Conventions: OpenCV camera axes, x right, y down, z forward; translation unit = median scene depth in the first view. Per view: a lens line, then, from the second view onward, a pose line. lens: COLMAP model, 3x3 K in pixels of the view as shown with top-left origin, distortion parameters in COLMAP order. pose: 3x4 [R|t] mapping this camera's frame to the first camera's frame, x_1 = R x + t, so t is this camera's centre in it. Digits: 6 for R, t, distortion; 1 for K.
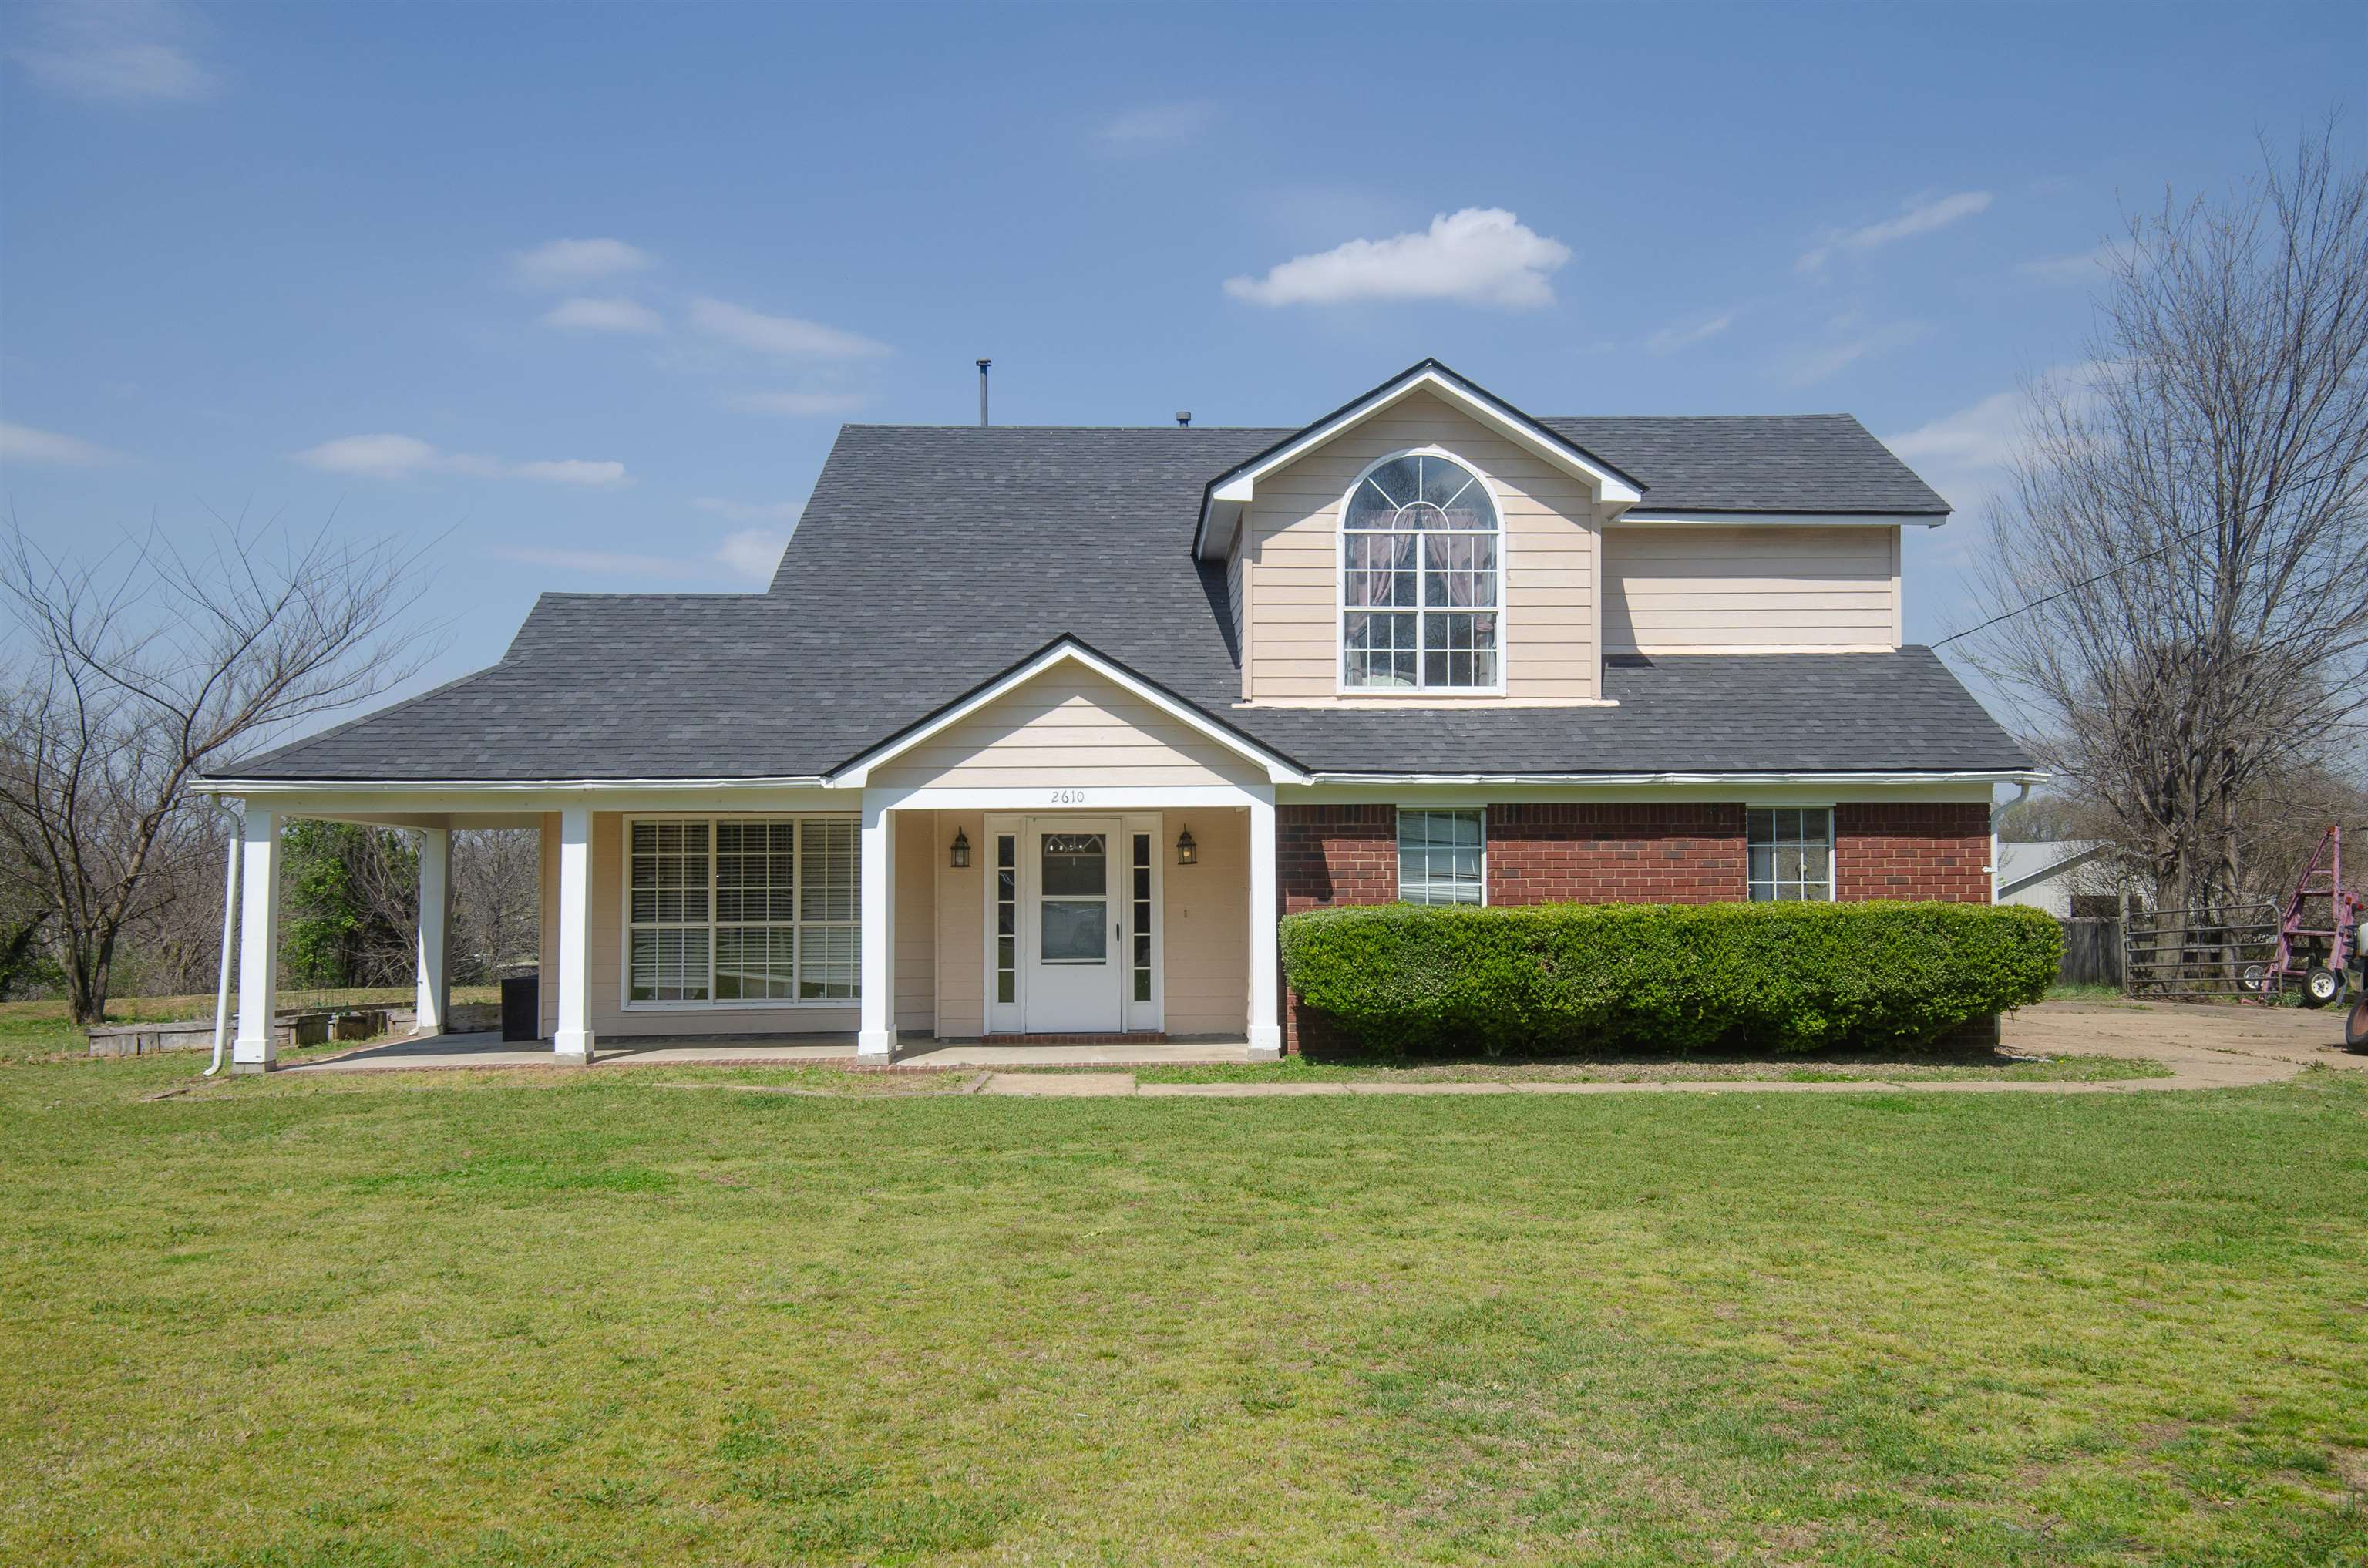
lens RADIAL K [[1827.9, 0, 1184.0], [0, 1827.9, 784.0], [0, 0, 1]] dist [0.047697, -0.000139]
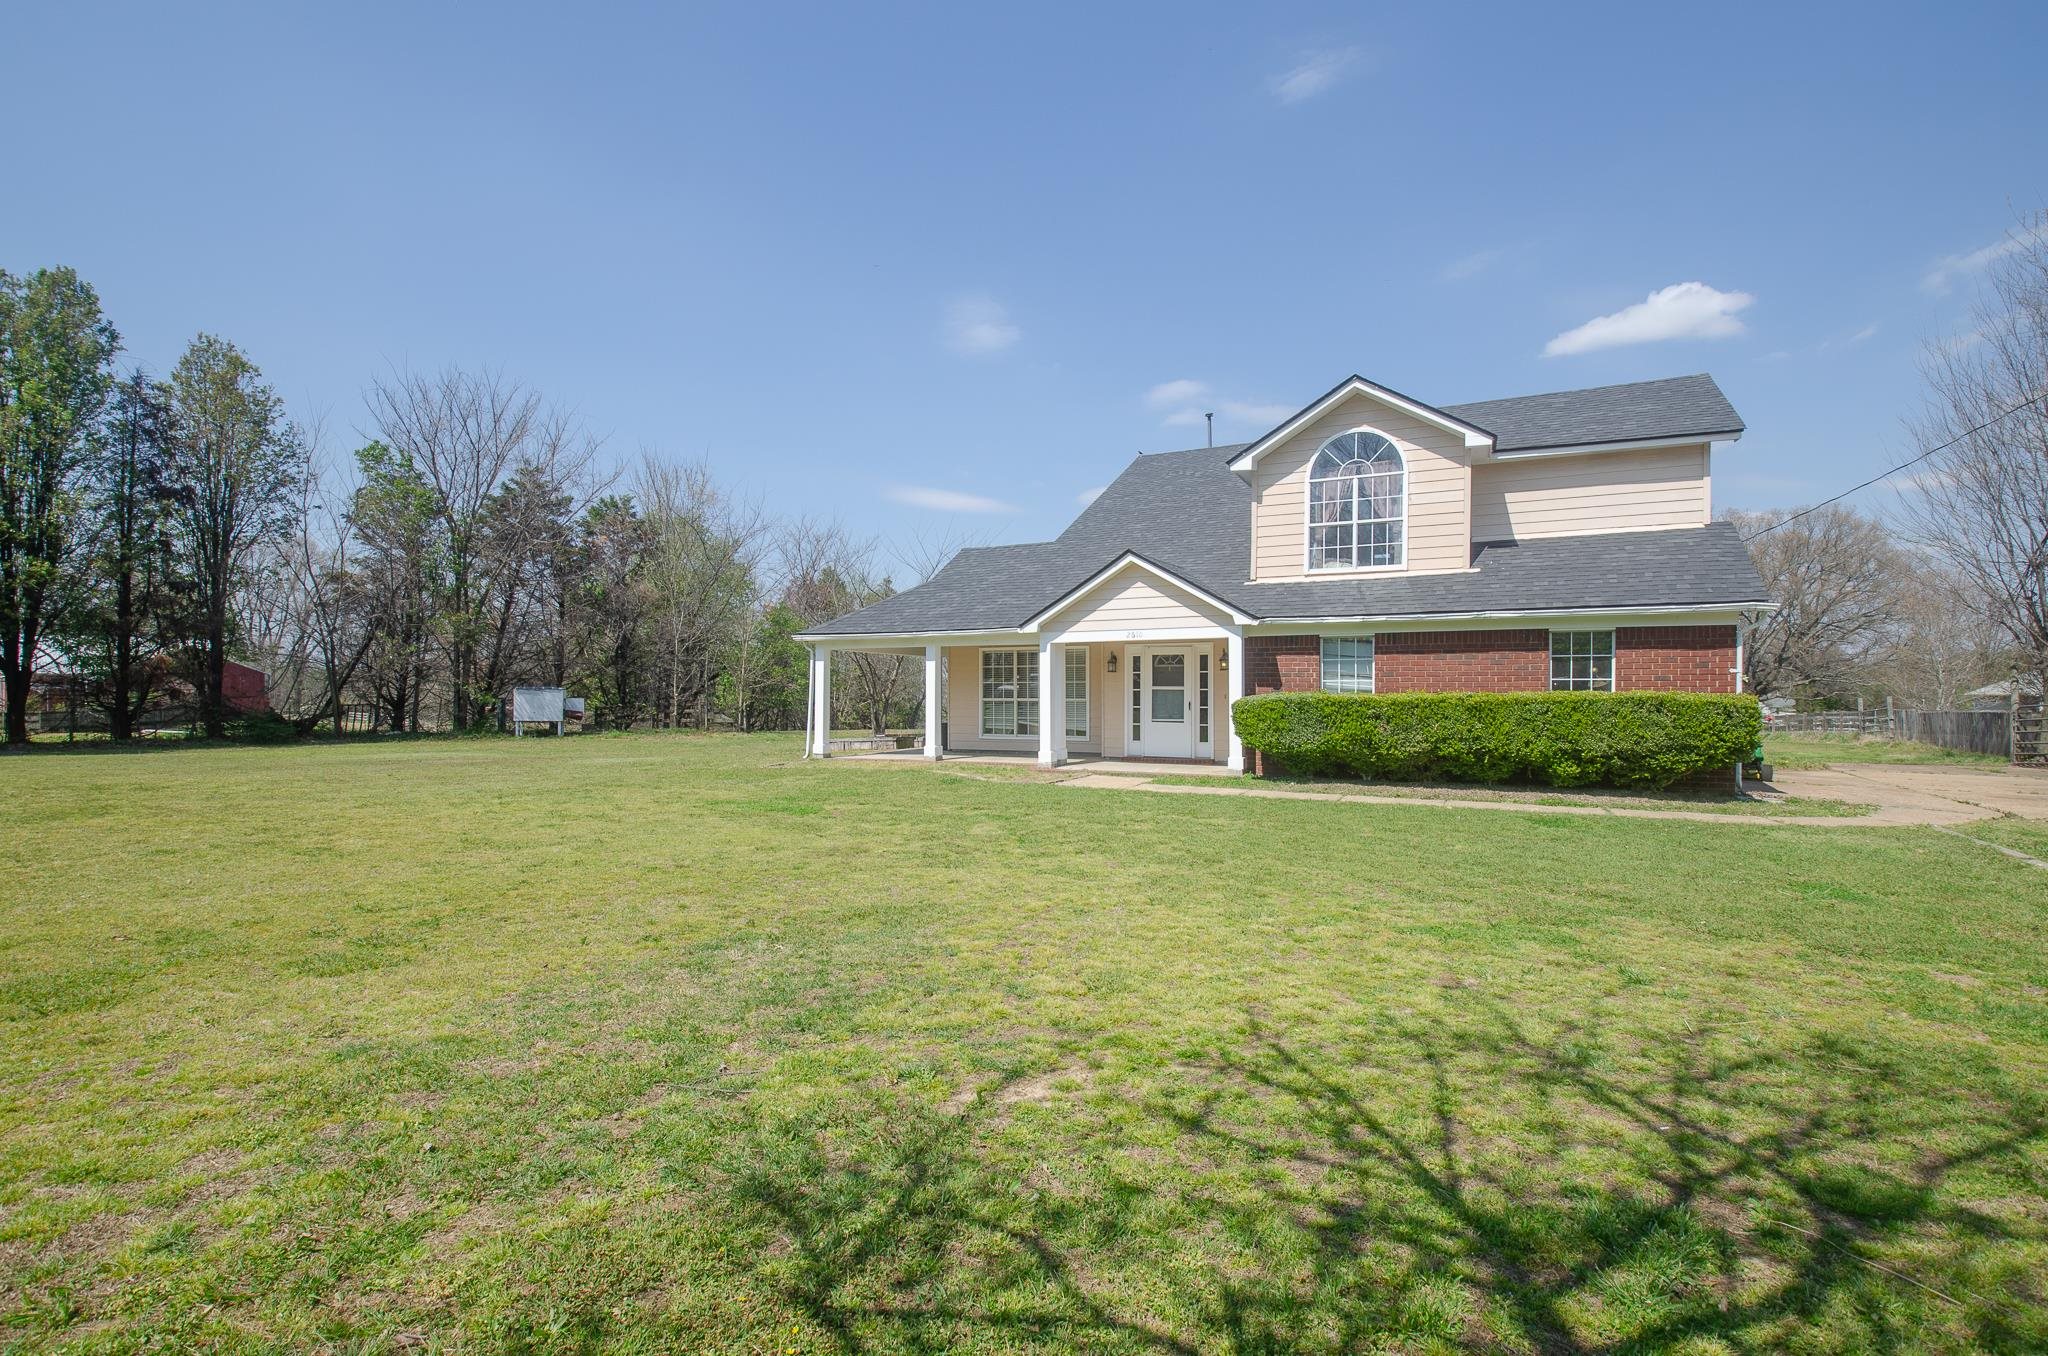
lens RADIAL K [[877.9, 0, 1023.8], [0, 877.9, 685.1], [0, 0, 1]] dist [0.000121, -0.000071]
pose [[0.887975, 0.004179, -0.459873, 0.244854], [0.020546, 0.998600, 0.048747, 0.012032], [0.459433, -0.052735, 0.886646, 0.117273]]
